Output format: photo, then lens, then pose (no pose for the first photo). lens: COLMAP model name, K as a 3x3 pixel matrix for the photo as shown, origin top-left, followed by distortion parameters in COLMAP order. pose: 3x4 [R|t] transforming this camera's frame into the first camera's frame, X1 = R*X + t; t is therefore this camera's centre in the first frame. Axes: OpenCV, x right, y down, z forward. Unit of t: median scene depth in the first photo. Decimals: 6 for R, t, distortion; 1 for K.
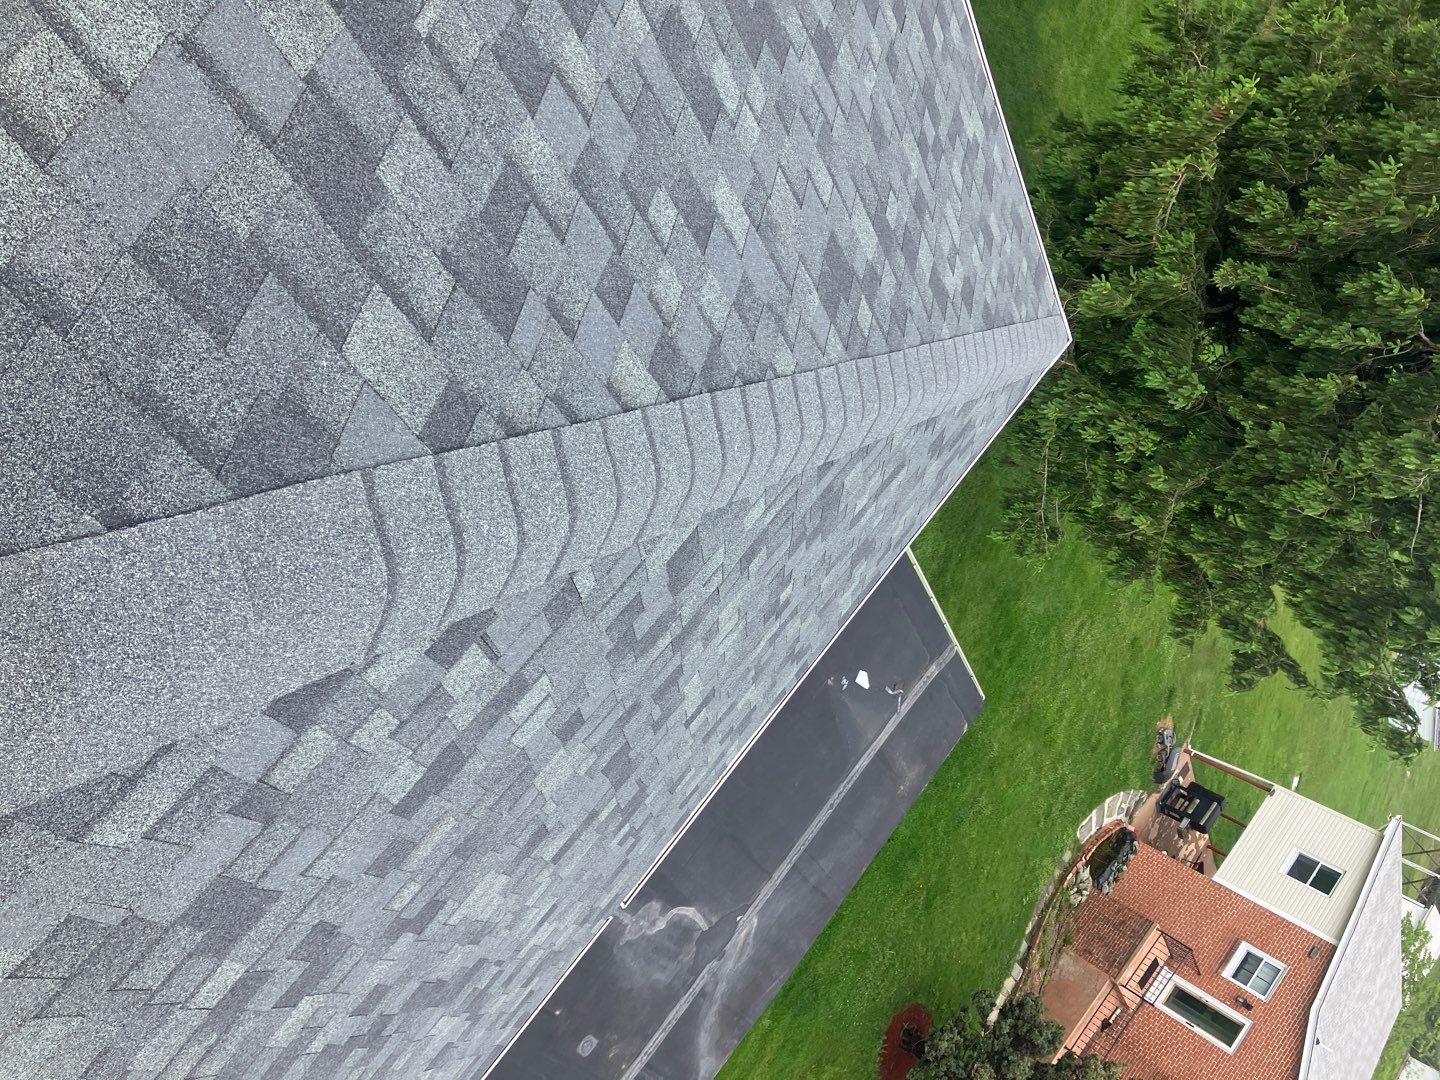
lens RADIAL K [[1137.2, 0, 719.2], [0, 1137.2, 541.4], [0, 0, 1]] dist [0.012339, -0.009781]
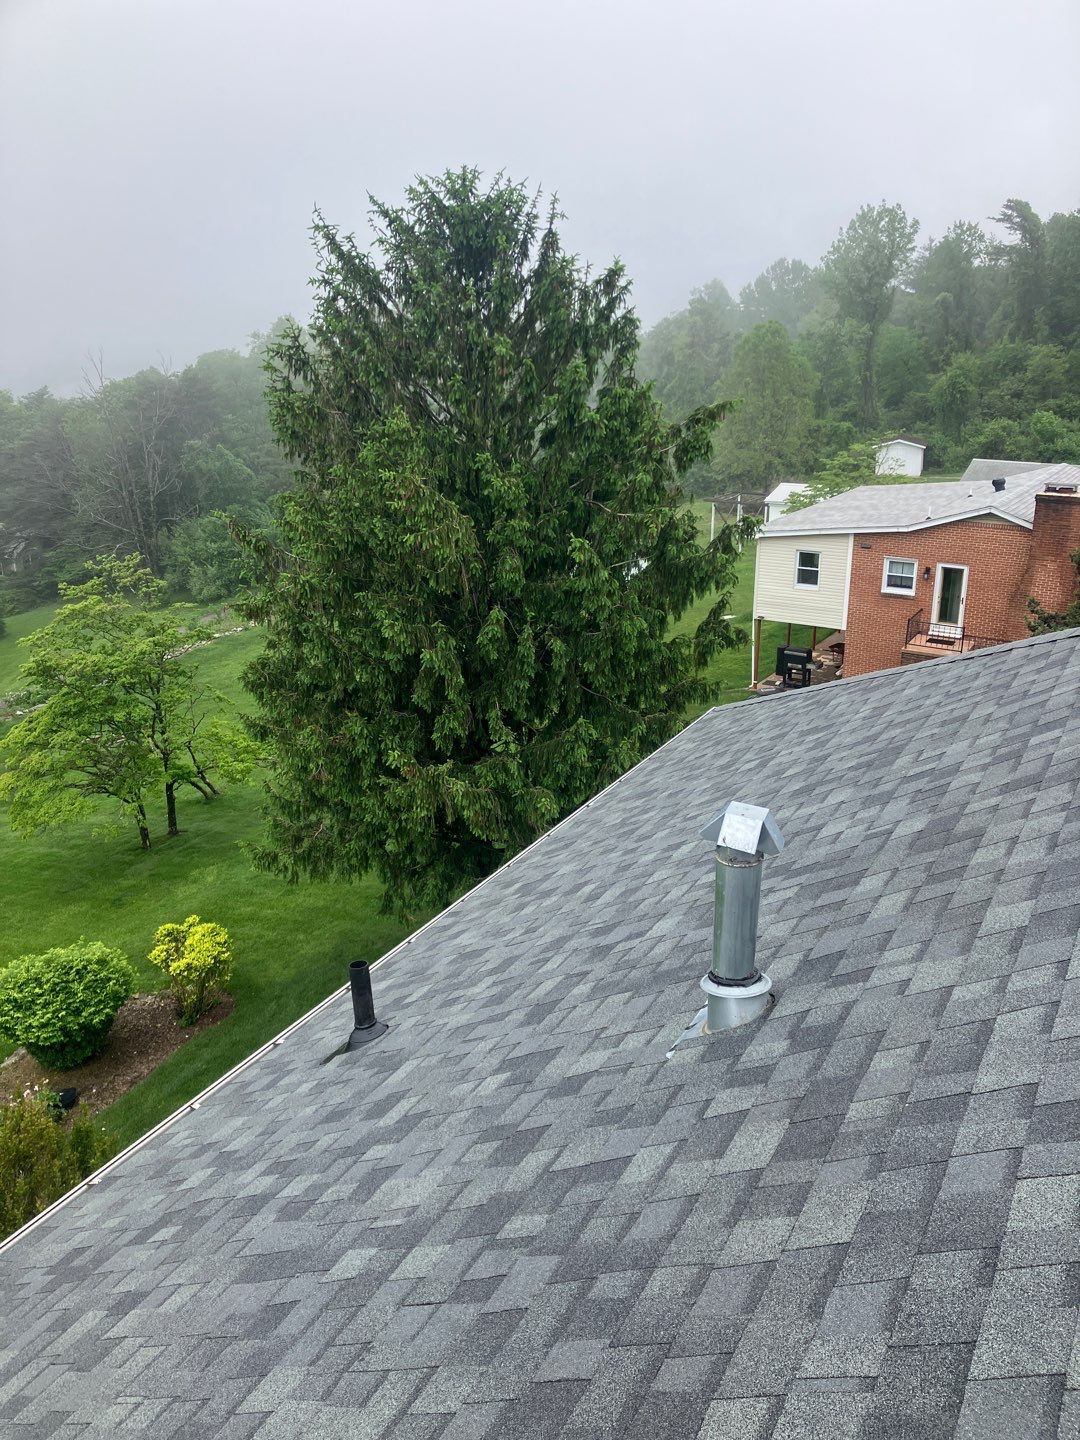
lens RADIAL K [[1137.2, 0, 539.6], [0, 1137.2, 721.9], [0, 0, 1]] dist [0.012339, -0.009781]
pose [[-0.342684, -0.834150, 0.432160, -0.088009], [0.932512, -0.357833, 0.048756, -0.126962], [0.113971, 0.419702, 0.900478, -0.143597]]
